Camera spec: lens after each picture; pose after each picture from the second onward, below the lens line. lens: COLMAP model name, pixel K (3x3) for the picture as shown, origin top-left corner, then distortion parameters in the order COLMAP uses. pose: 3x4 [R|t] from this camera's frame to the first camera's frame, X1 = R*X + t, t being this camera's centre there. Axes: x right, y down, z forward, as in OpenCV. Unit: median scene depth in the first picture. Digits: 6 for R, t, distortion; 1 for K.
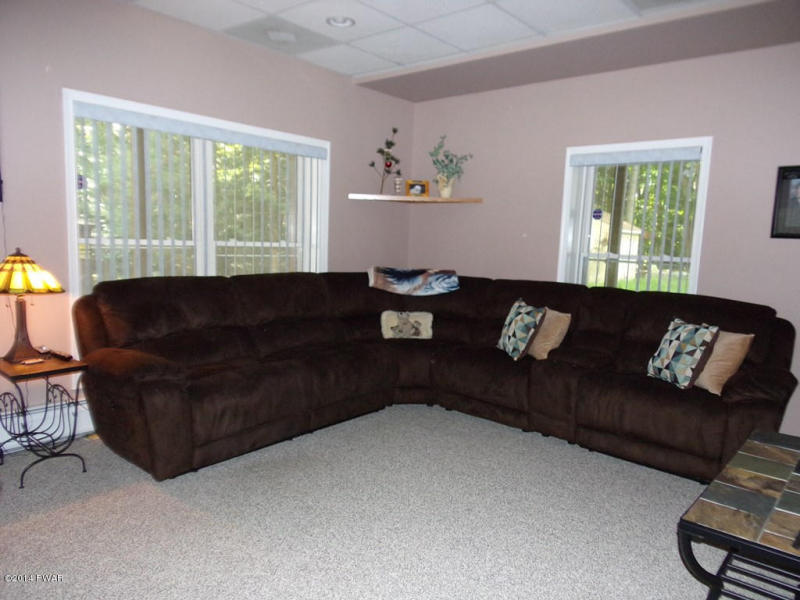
lens RADIAL K [[561.0, 0, 400.0], [0, 561.0, 300.0], [0, 0, 1]] dist [0.098131, -0.123457]
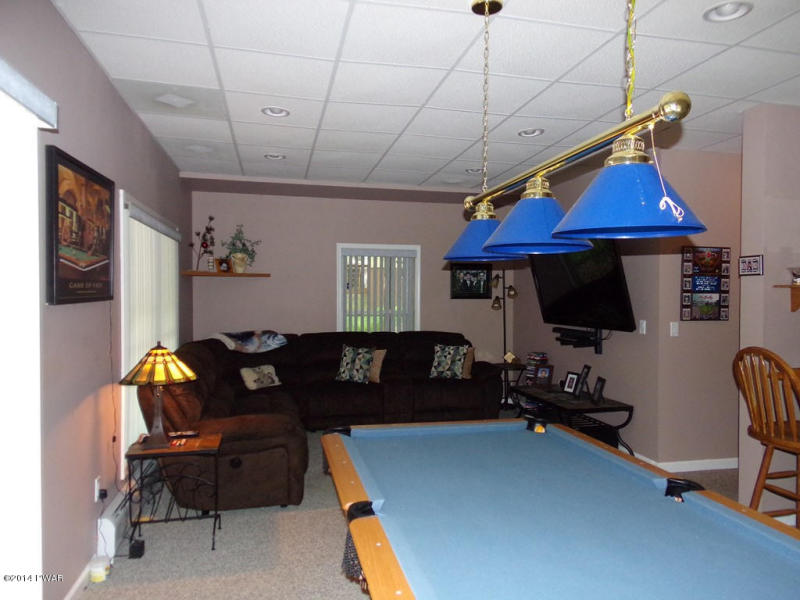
lens RADIAL K [[561.0, 0, 400.0], [0, 561.0, 300.0], [0, 0, 1]] dist [0.098131, -0.123457]
pose [[0.601811, -0.045079, 0.797365, -0.810613], [0.109468, 0.993638, -0.026446, -0.059163], [-0.791101, 0.103202, 0.602917, -0.020727]]
